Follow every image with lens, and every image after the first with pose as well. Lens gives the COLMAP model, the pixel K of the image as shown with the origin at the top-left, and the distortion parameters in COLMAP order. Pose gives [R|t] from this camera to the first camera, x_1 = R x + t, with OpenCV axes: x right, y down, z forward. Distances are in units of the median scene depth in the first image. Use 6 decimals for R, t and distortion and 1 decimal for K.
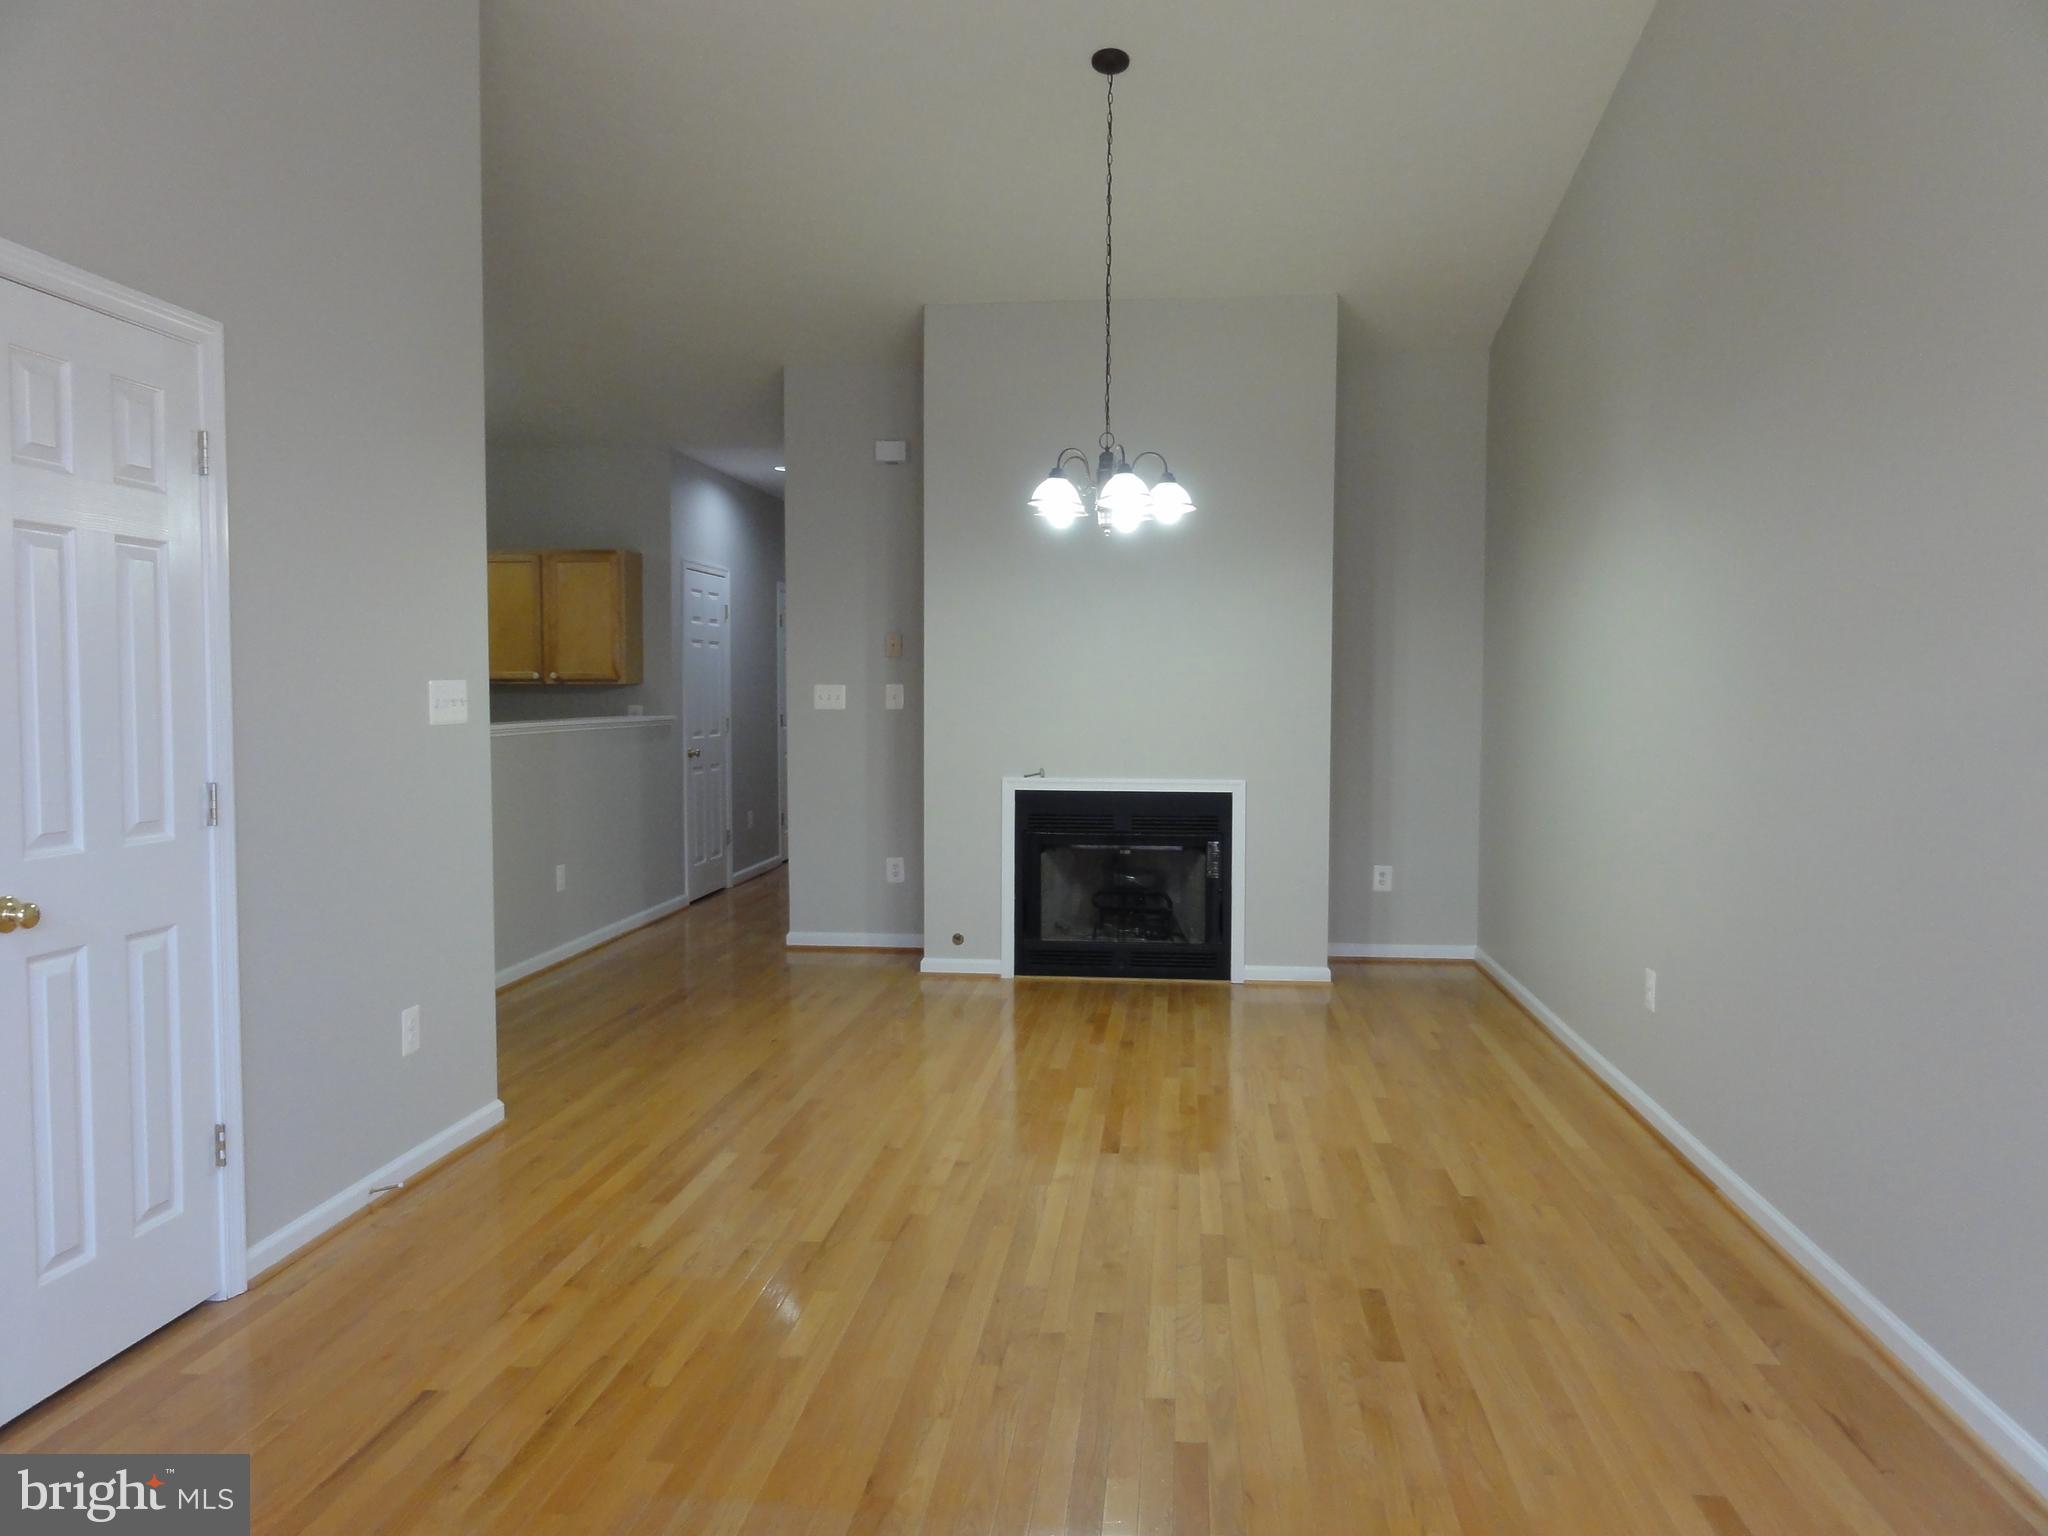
lens RADIAL K [[1452.0, 0, 1026.9], [0, 1452.0, 770.5], [0, 0, 1]] dist [-0.003288, 0.001167]
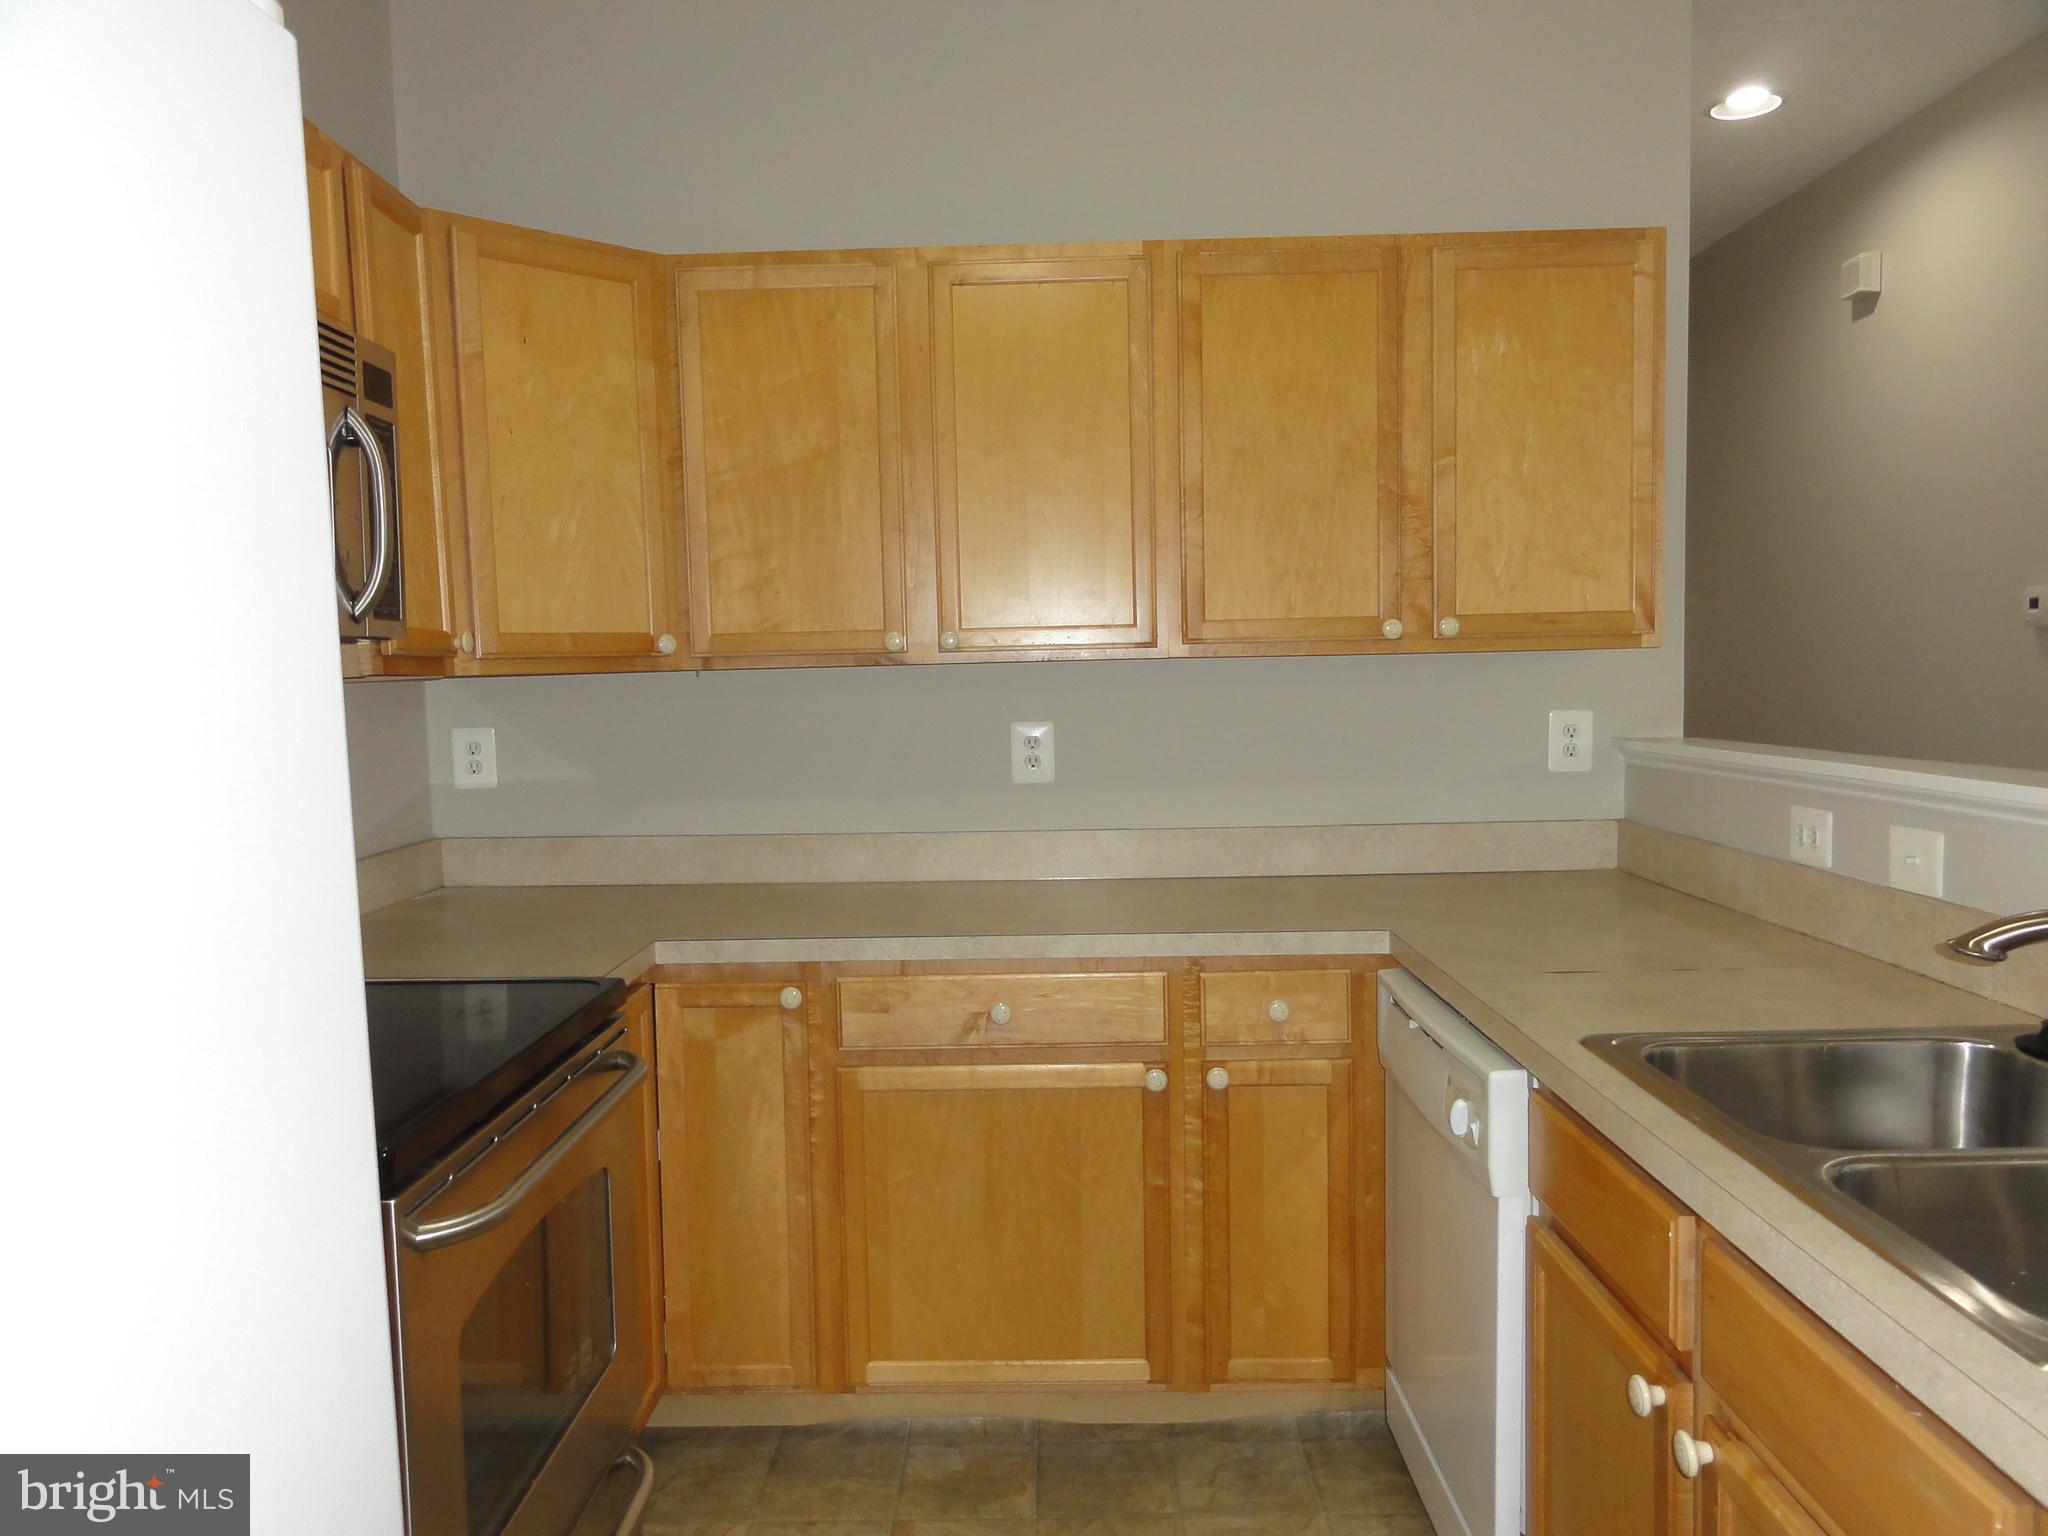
lens RADIAL K [[1452.0, 0, 1027.2], [0, 1452.0, 770.4], [0, 0, 1]] dist [-0.003288, 0.001167]
pose [[0.995362, -0.034447, 0.089822, -0.606668], [0.033319, 0.999346, 0.014024, -0.055697], [-0.090246, -0.010966, 0.995859, 0.931355]]
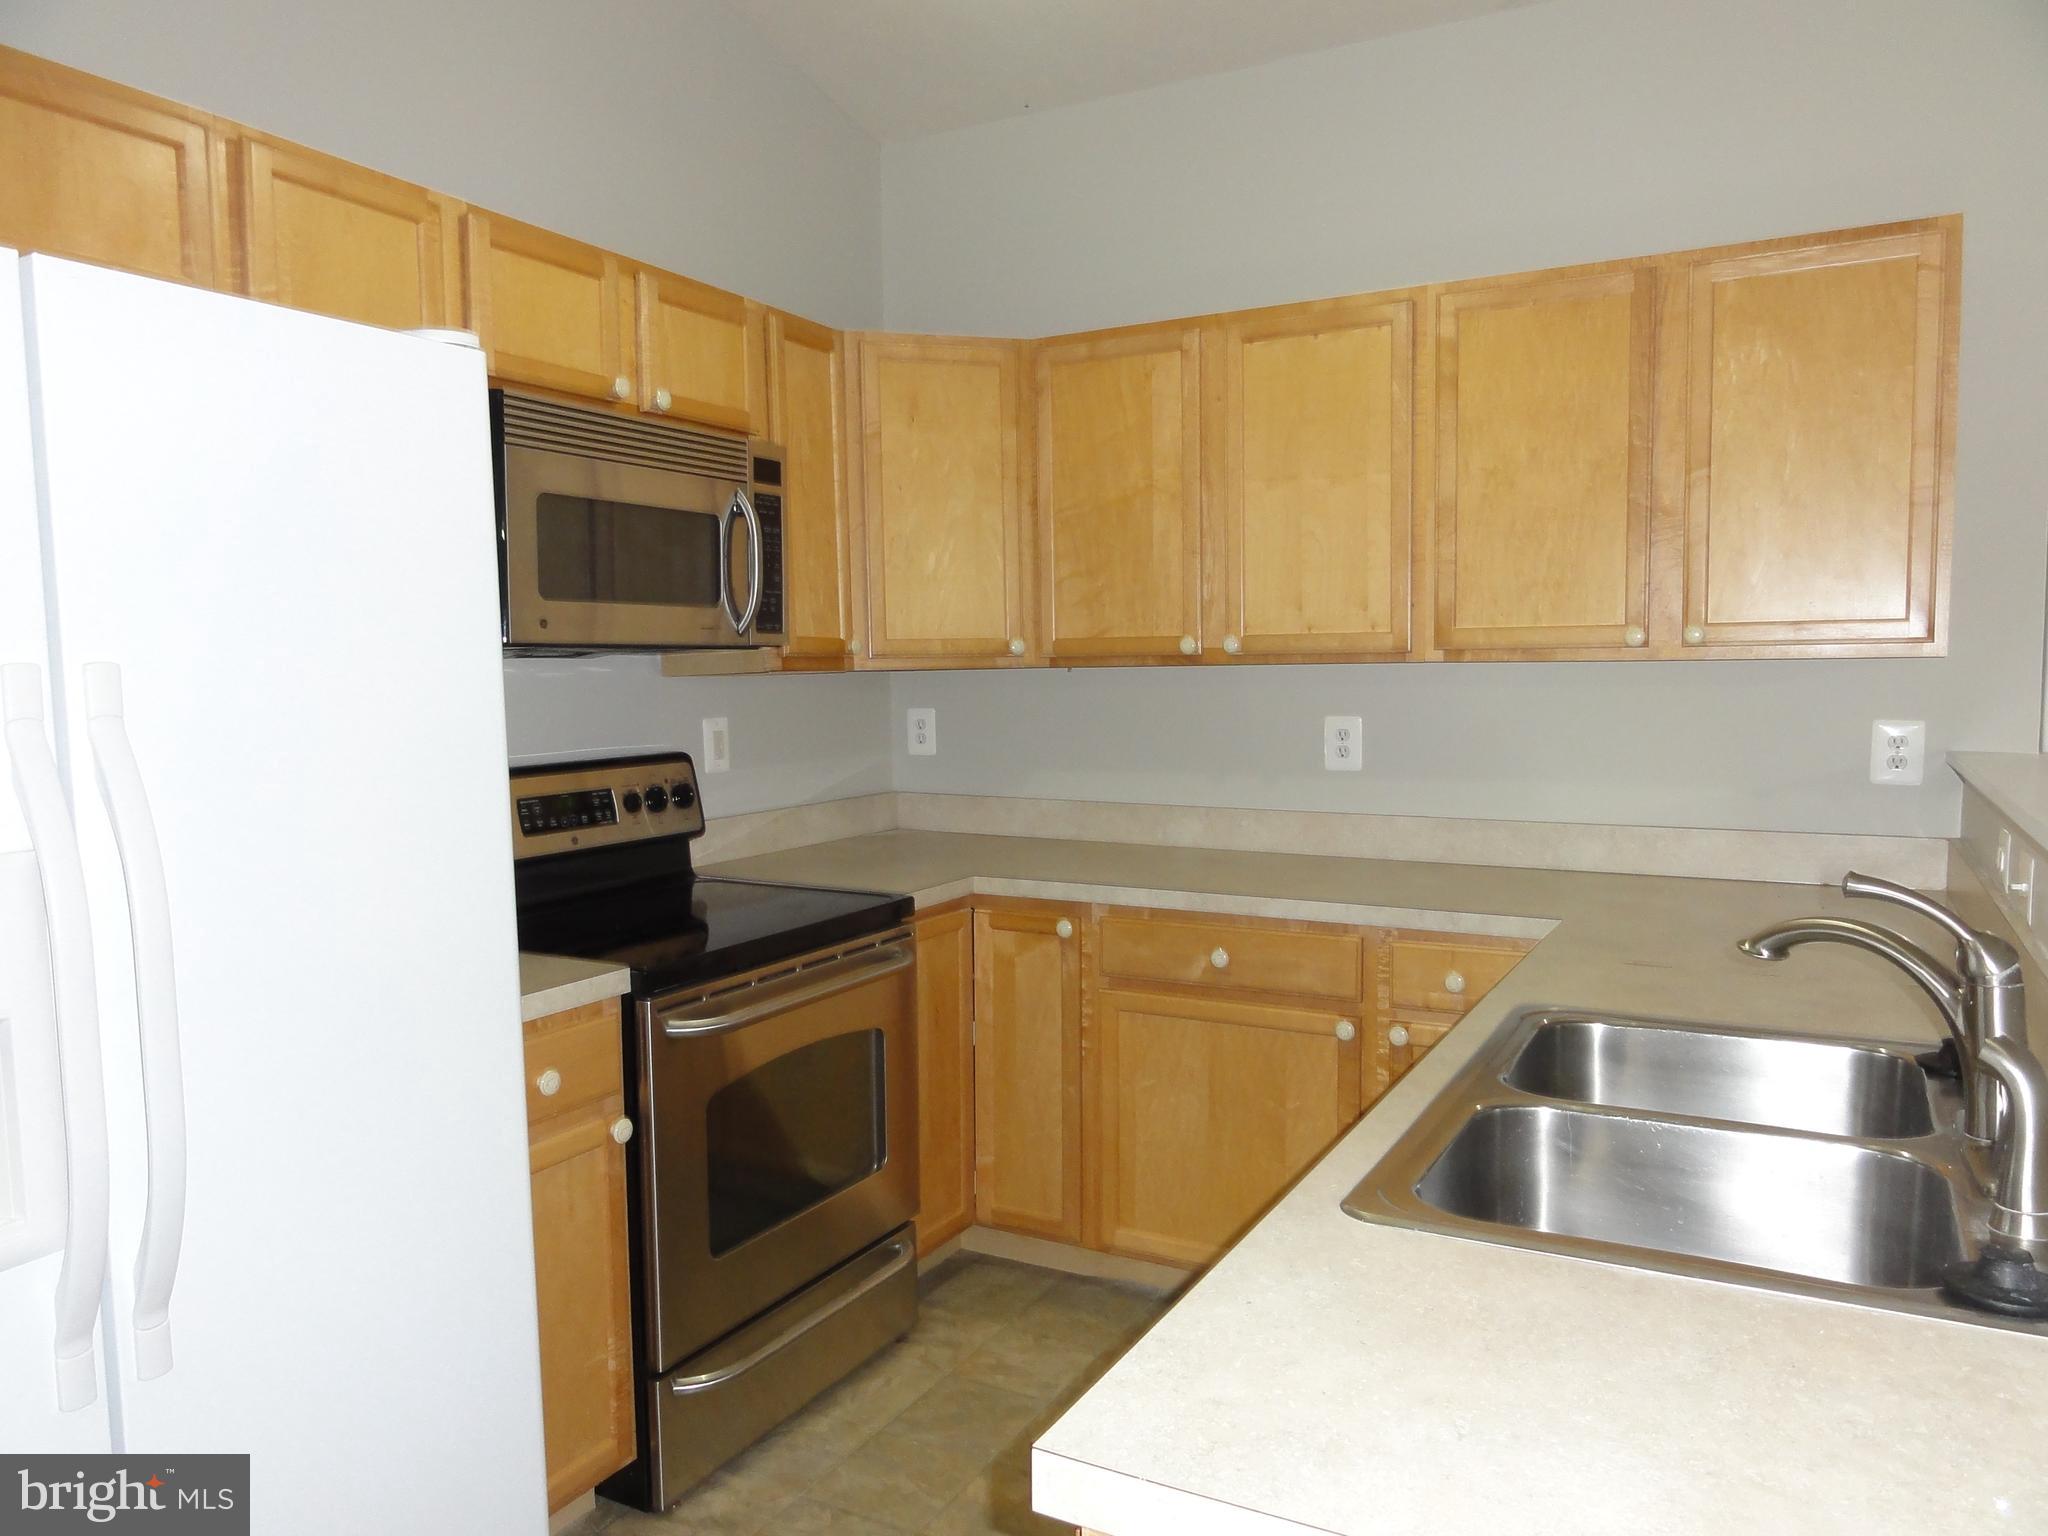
lens RADIAL K [[1452.0, 0, 1027.2], [0, 1452.0, 771.8], [0, 0, 1]] dist [-0.003288, 0.001167]
pose [[0.922648, 0.011960, -0.385458, -0.457822], [-0.005153, 0.999812, 0.018689, -0.053707], [0.385609, -0.015257, 0.922536, 0.864931]]
